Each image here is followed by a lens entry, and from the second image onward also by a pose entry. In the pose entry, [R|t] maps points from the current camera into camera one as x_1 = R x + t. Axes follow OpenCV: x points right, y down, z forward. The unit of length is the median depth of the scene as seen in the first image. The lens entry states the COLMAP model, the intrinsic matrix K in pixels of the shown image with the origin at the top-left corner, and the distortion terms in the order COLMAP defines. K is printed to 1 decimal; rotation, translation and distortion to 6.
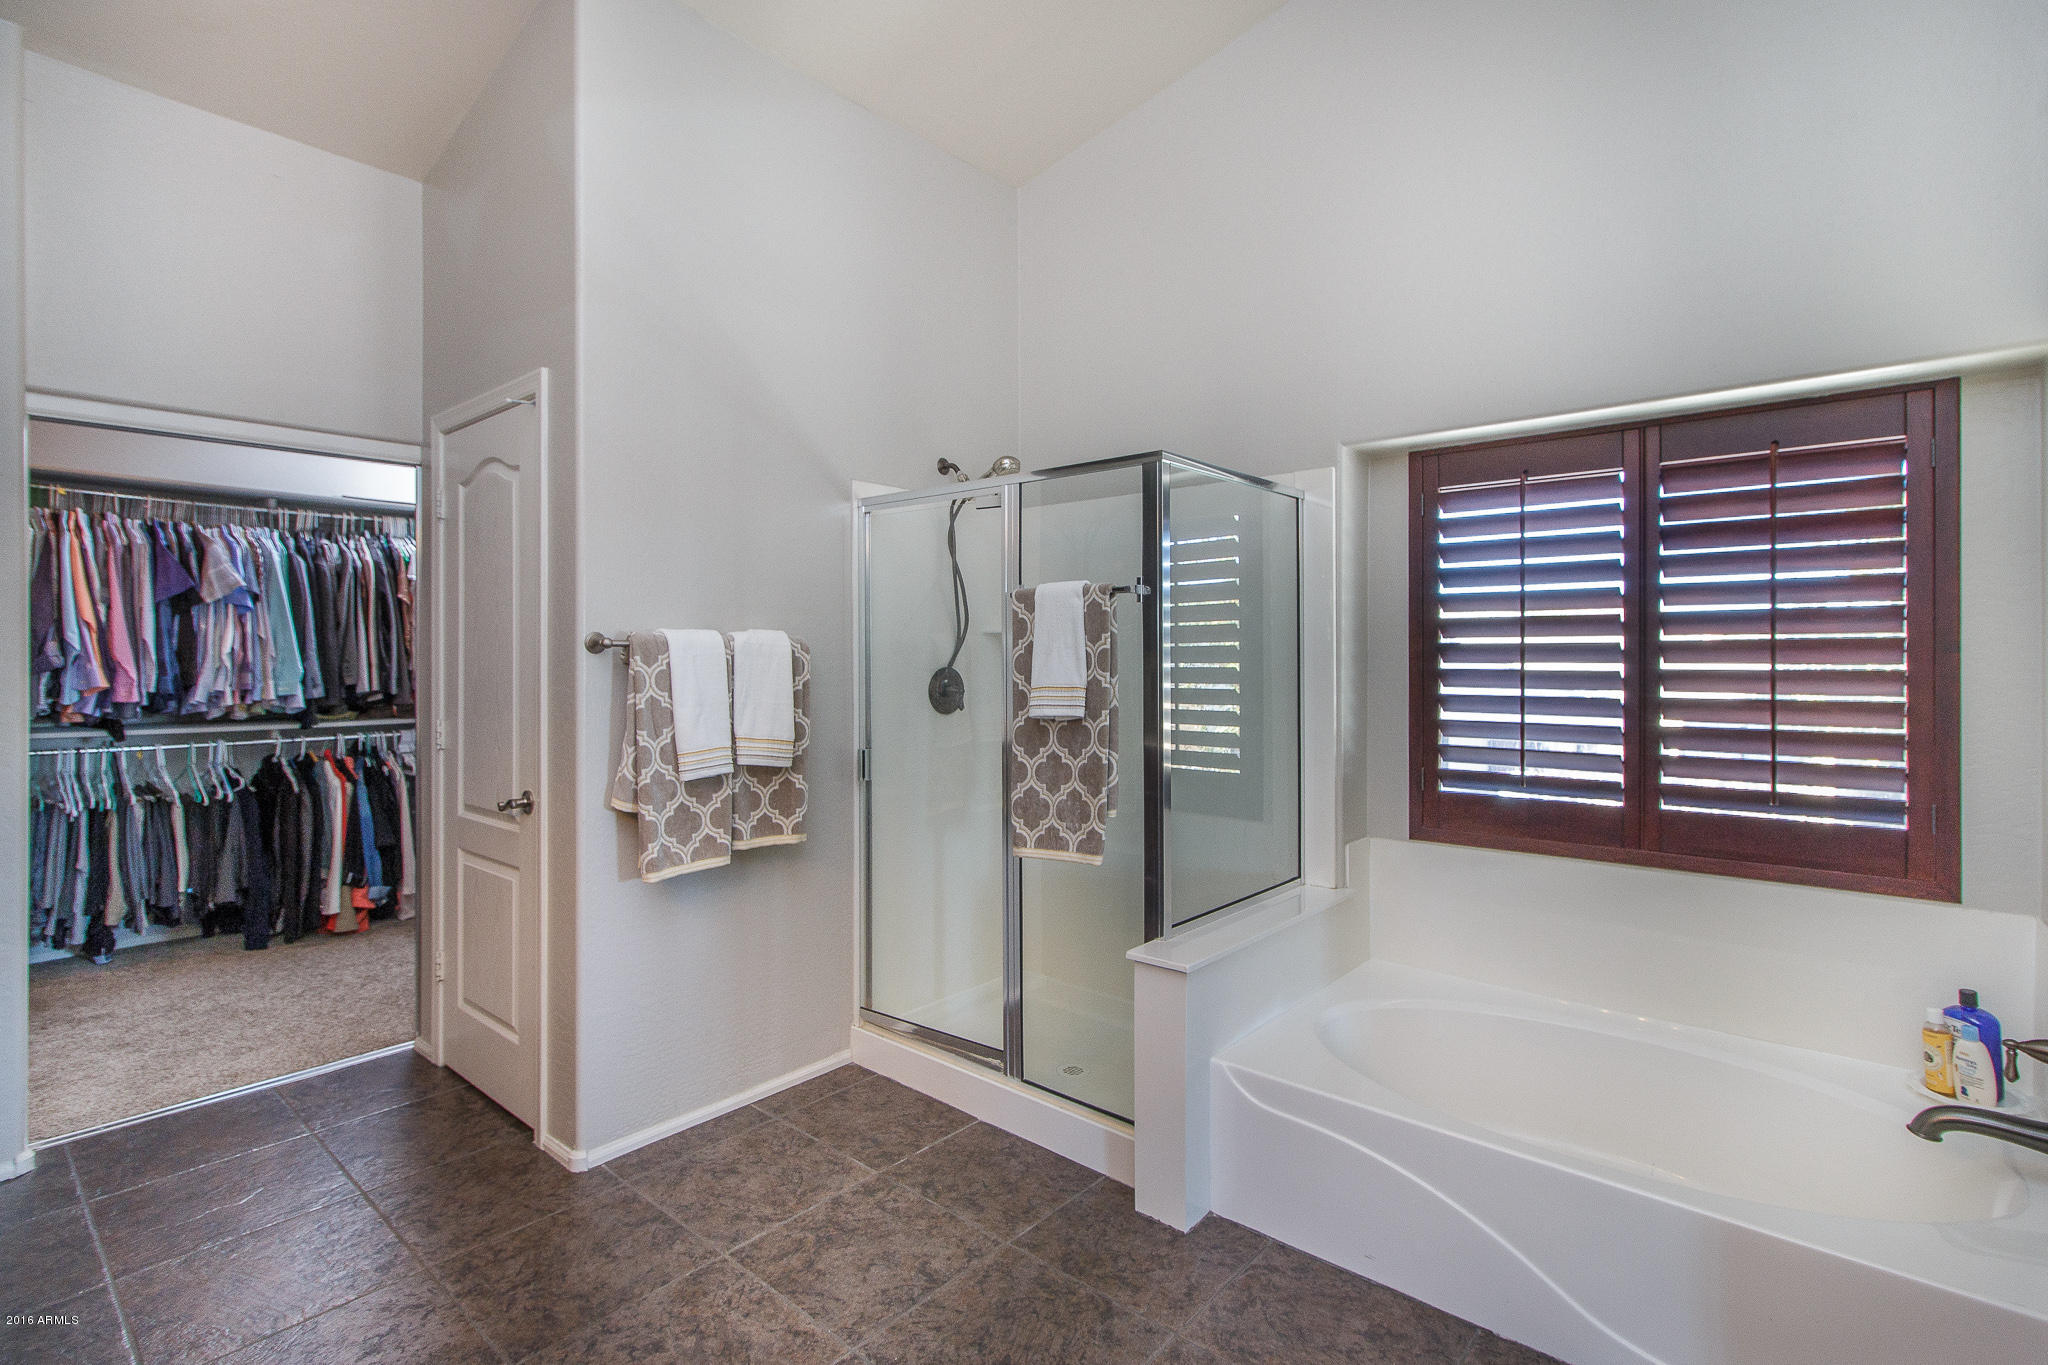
lens RADIAL K [[949.2, 0, 1029.8], [0, 949.2, 670.8], [0, 0, 1]] dist [0.004435, -0.000274]
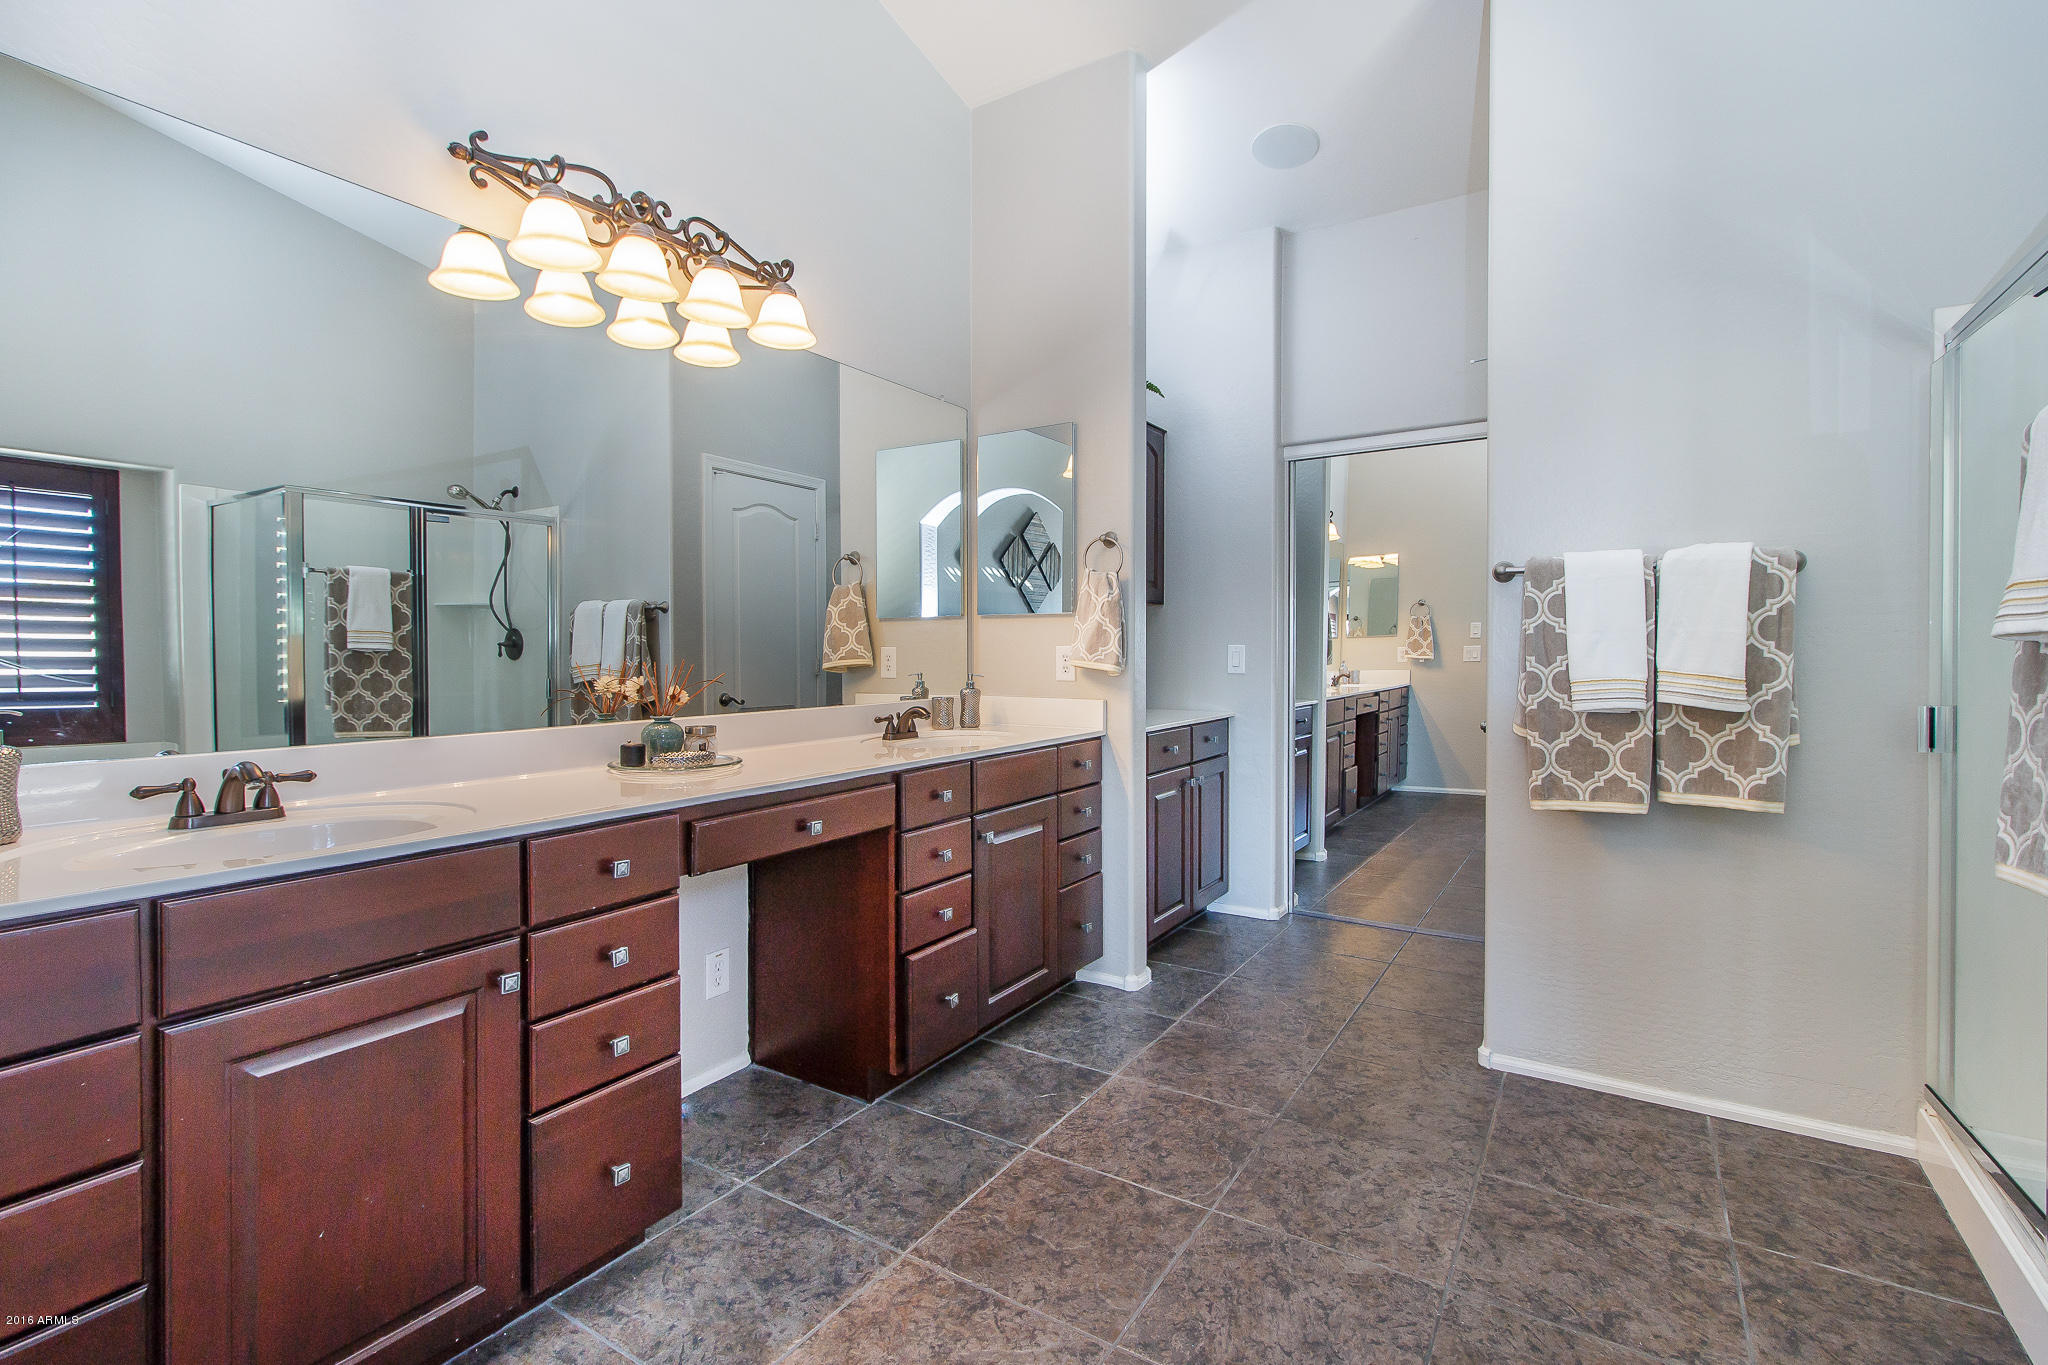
lens RADIAL K [[949.2, 0, 1029.3], [0, 949.2, 672.0], [0, 0, 1]] dist [0.004435, -0.000274]
pose [[0.149350, 0.022859, -0.988520, 0.471357], [-0.006881, 0.999733, 0.022079, 0.057404], [0.988760, 0.003505, 0.149468, 0.310655]]
